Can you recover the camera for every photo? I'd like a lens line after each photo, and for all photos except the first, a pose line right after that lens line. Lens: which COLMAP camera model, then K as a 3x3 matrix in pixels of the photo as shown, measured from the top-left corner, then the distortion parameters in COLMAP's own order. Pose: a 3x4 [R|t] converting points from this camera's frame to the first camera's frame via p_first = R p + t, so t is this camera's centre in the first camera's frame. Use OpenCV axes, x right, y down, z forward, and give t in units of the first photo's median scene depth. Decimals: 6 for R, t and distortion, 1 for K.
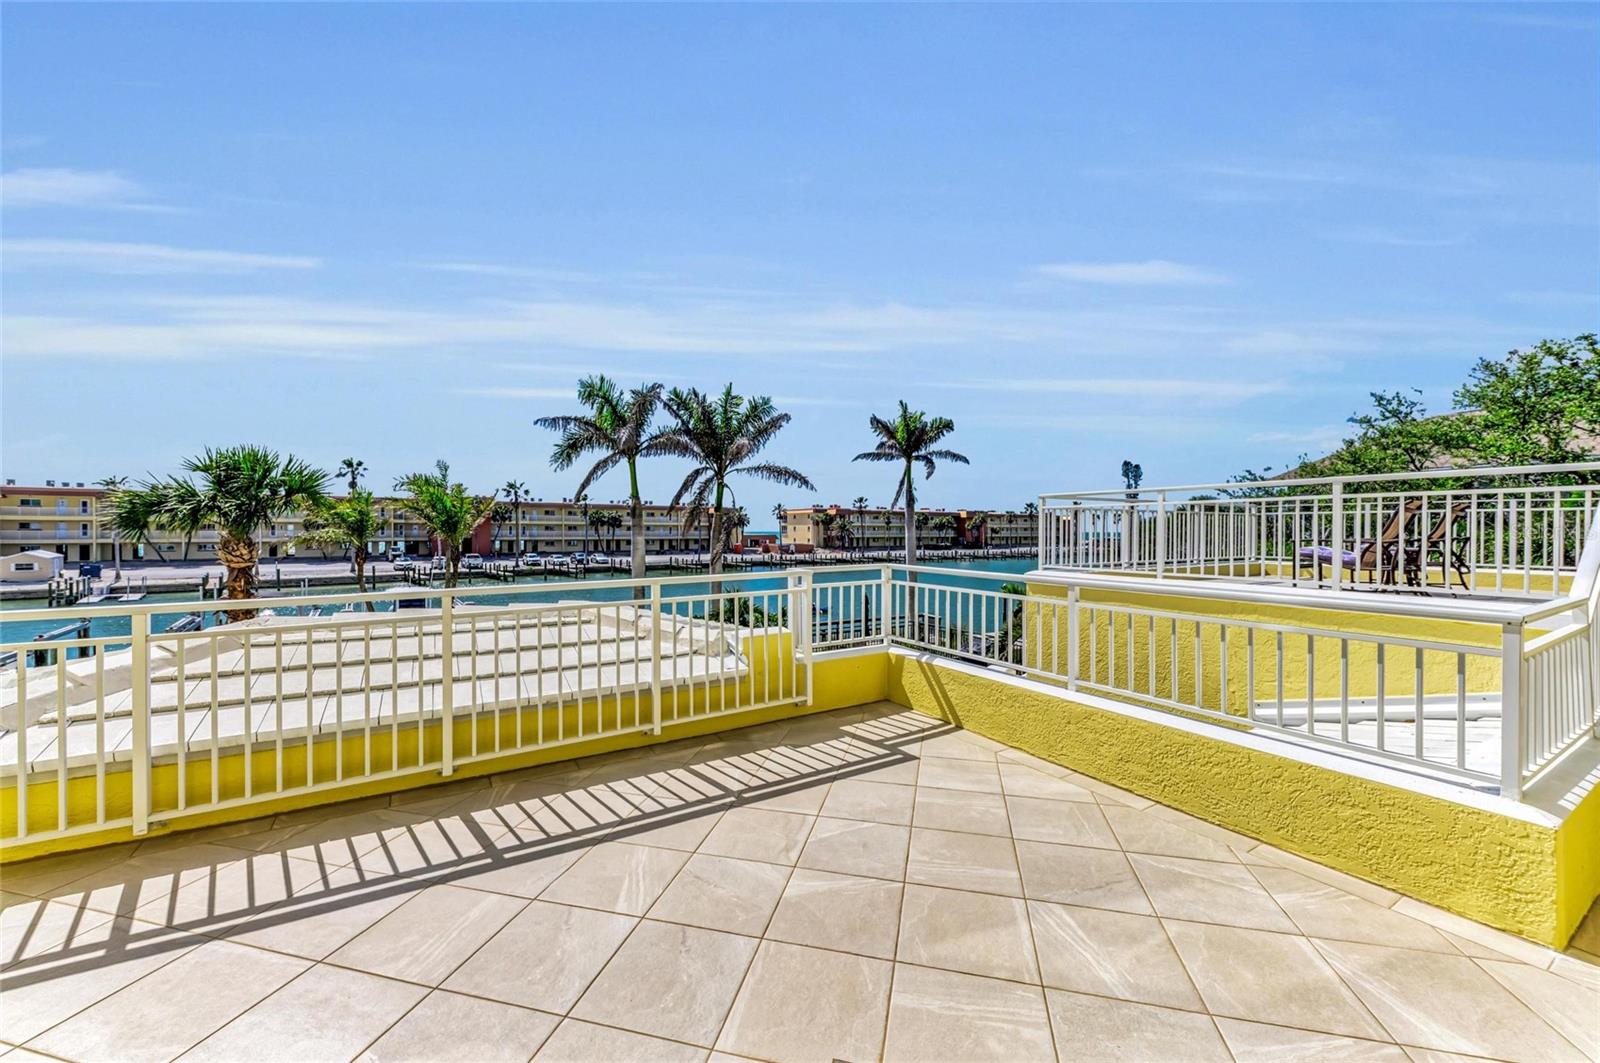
lens RADIAL K [[605.2, 0, 800.7], [0, 605.2, 531.6], [0, 0, 1]] dist [0.010208, -0.002570]
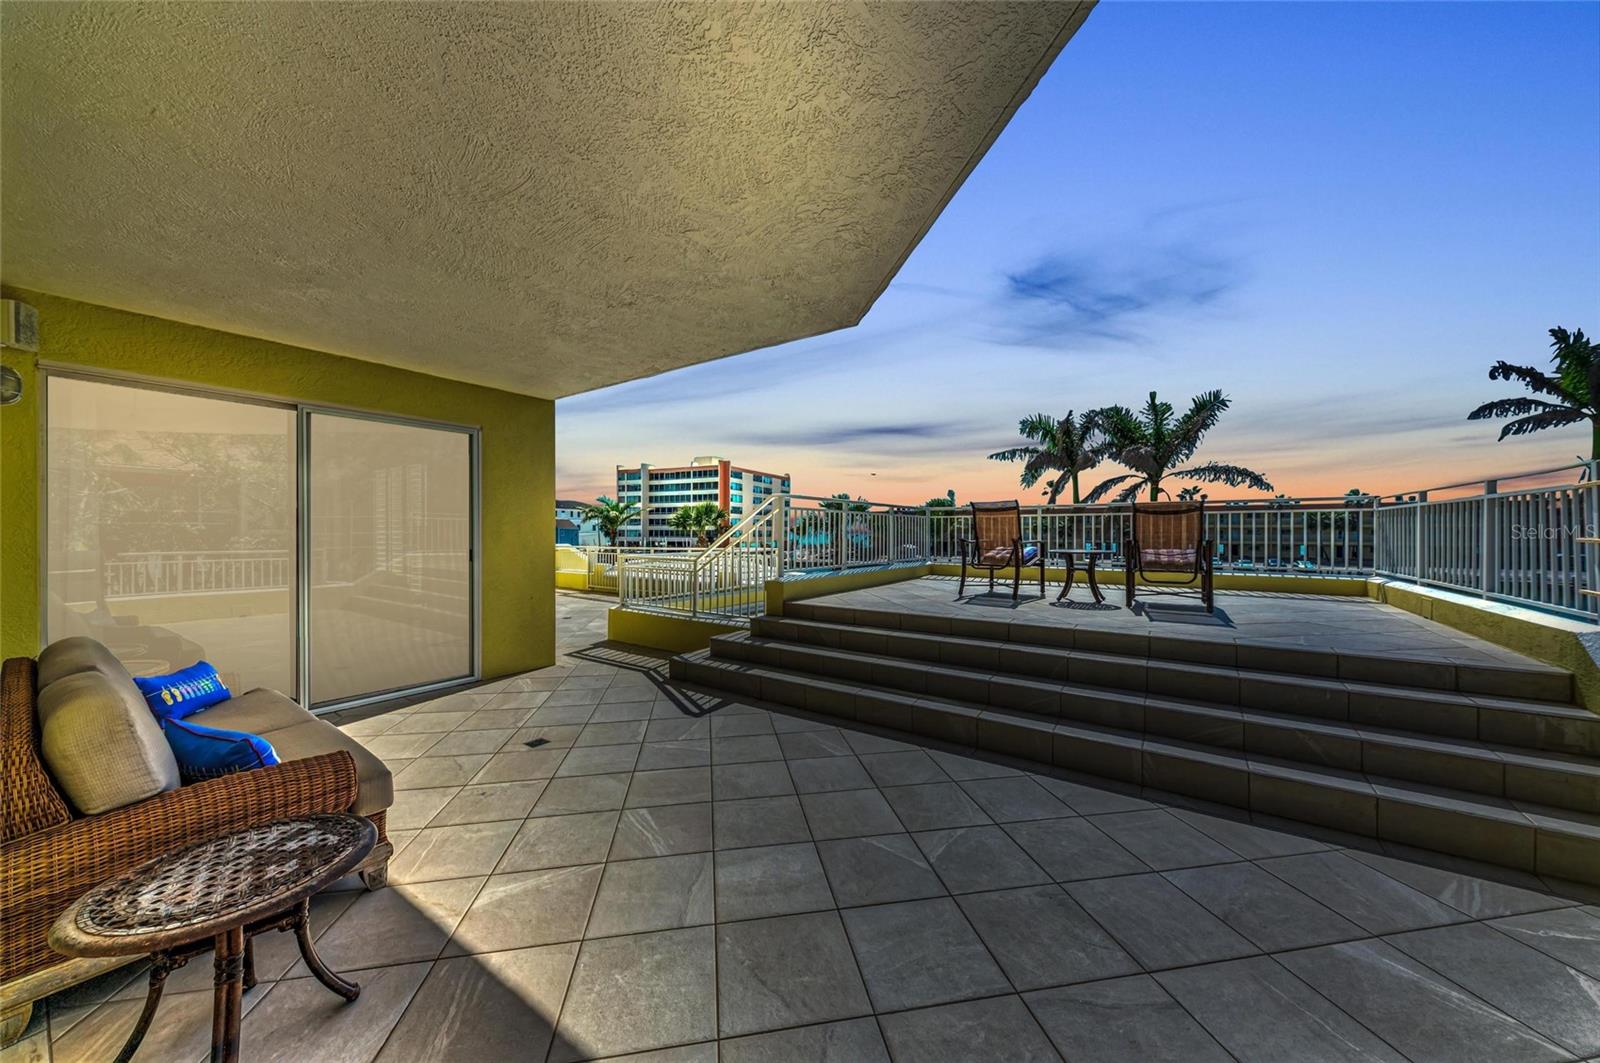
lens RADIAL K [[542.2, 0, 799.5], [0, 542.2, 540.7], [0, 0, 1]] dist [0.002019, -0.000018]
pose [[0.395291, 0.012604, -0.918469, 0.136545], [-0.003586, 0.999919, 0.012178, -0.000013], [0.918549, -0.001520, 0.395305, 0.021487]]
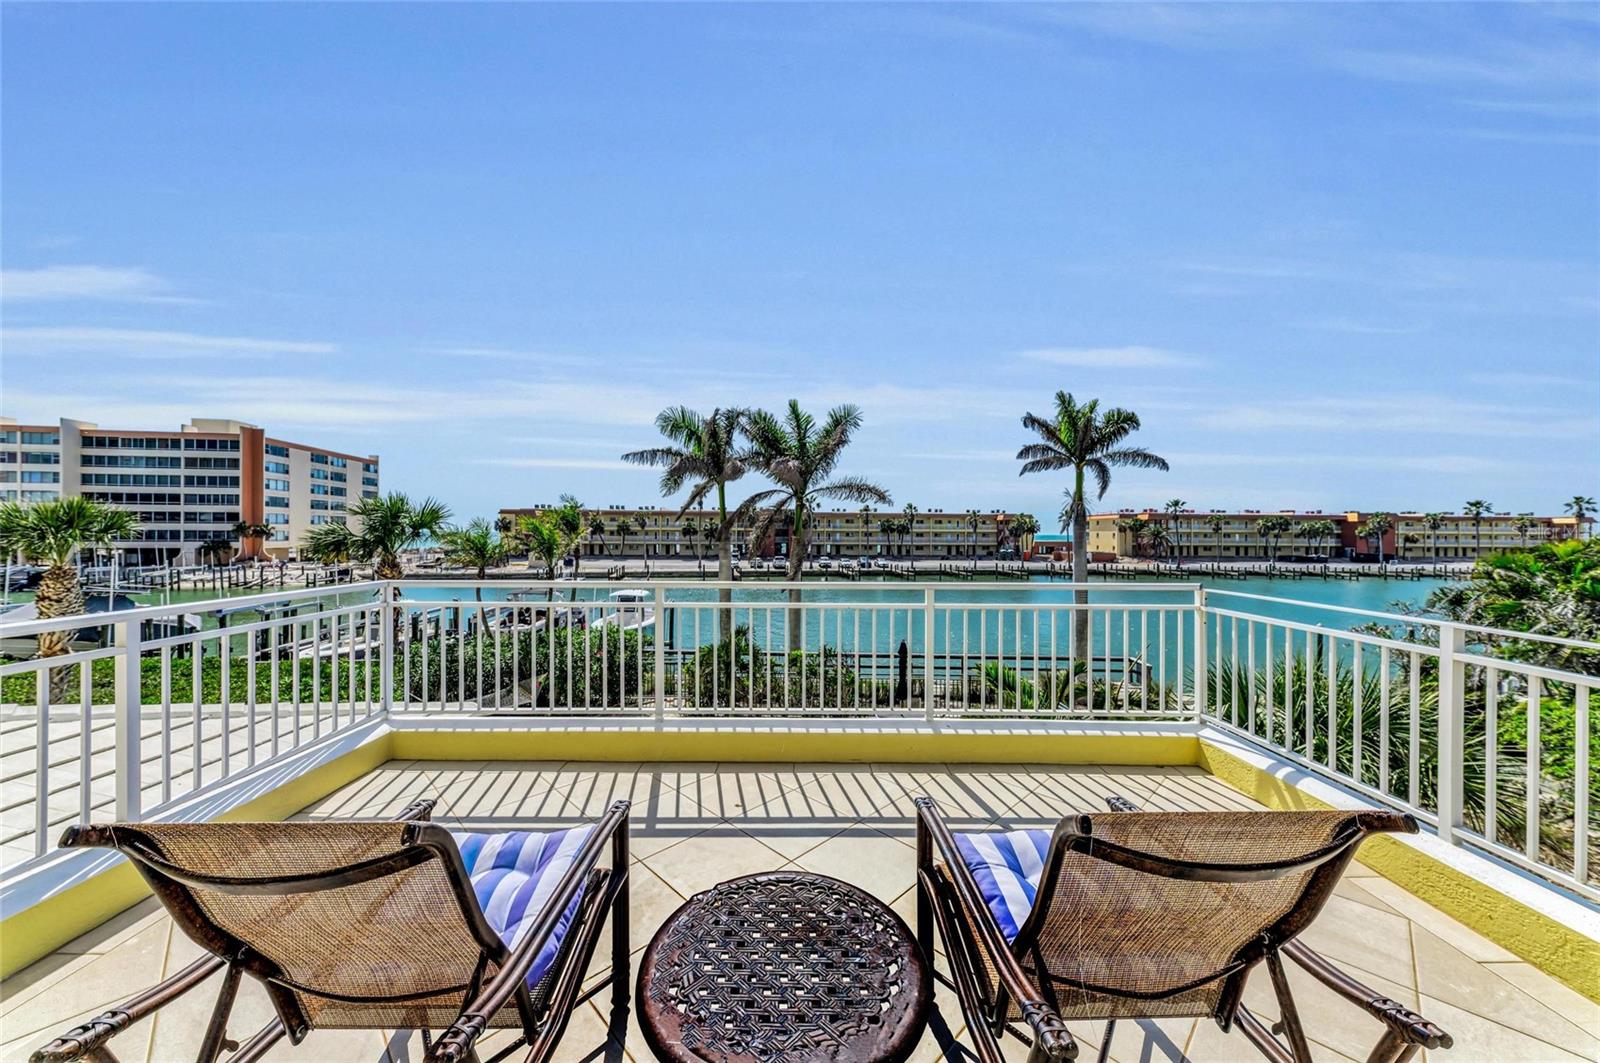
lens RADIAL K [[552.0, 0, 799.3], [0, 552.0, 537.8], [0, 0, 1]] dist [0.011869, -0.003777]
pose [[0.853011, 0.007692, -0.521837, 0.092381], [-0.004825, 0.999965, 0.006853, -0.009814], [0.521871, -0.003328, 0.853018, 0.072051]]
